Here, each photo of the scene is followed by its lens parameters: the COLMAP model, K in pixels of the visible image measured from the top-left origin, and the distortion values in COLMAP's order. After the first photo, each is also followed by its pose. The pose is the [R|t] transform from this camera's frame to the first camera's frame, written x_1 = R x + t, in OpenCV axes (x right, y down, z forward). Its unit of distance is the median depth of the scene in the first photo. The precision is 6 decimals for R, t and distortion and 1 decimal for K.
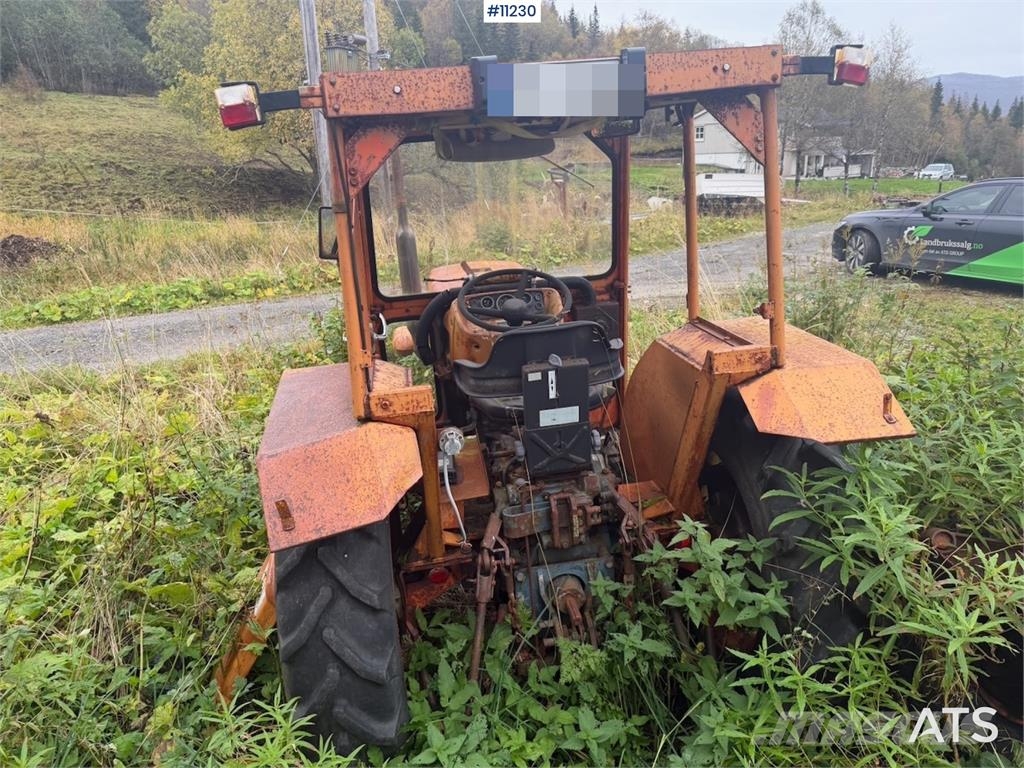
lens RADIAL K [[719.8, 0, 501.1], [0, 719.8, 369.6], [0, 0, 1]] dist [0.032439, -0.043569]
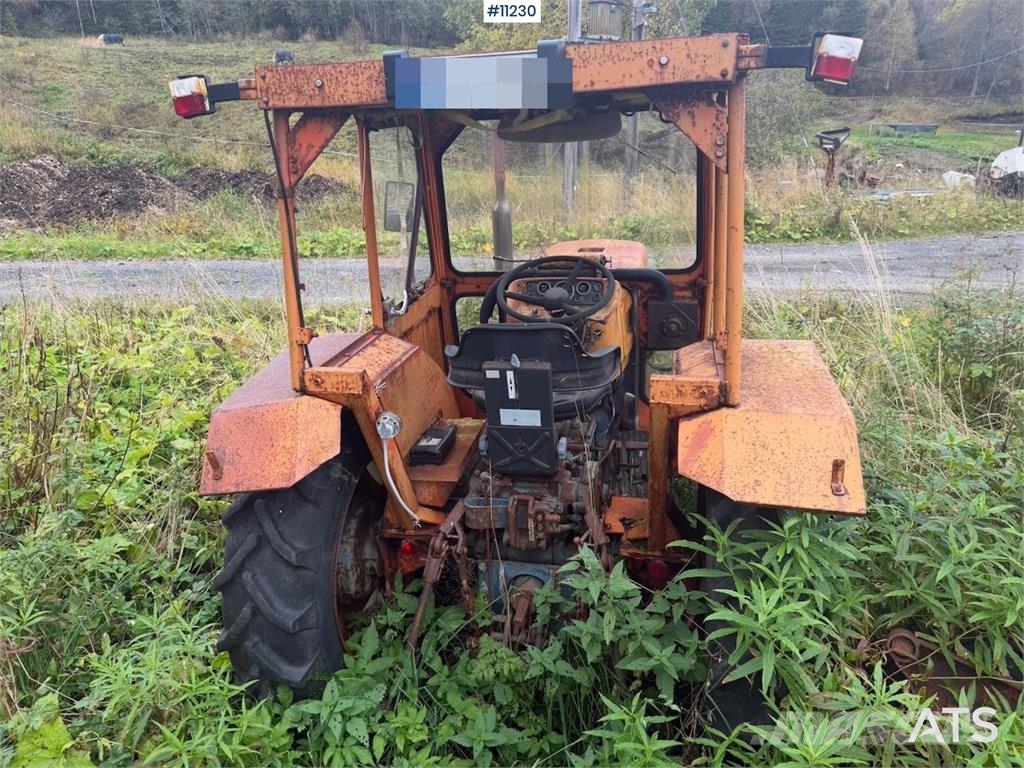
lens RADIAL K [[719.8, 0, 508.4], [0, 719.8, 372.6], [0, 0, 1]] dist [0.032439, -0.043569]
pose [[0.932420, 0.147396, -0.329951, 0.386754], [-0.126887, 0.988440, 0.082981, -0.075783], [0.338368, -0.035506, 0.940344, 0.081522]]
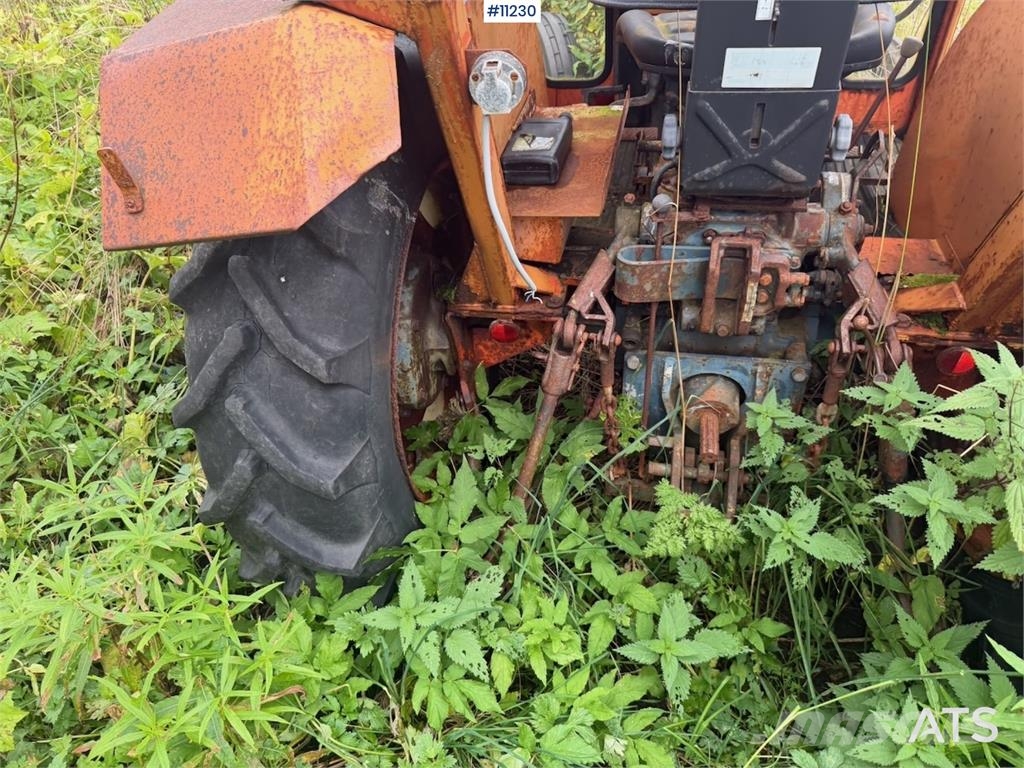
lens RADIAL K [[719.8, 0, 502.6], [0, 719.8, 383.4], [0, 0, 1]] dist [0.032439, -0.043569]
pose [[0.937270, 0.235580, -0.256956, 0.088662], [-0.108015, 0.897081, 0.428460, 0.067017], [0.331447, -0.373828, 0.866254, 0.486460]]
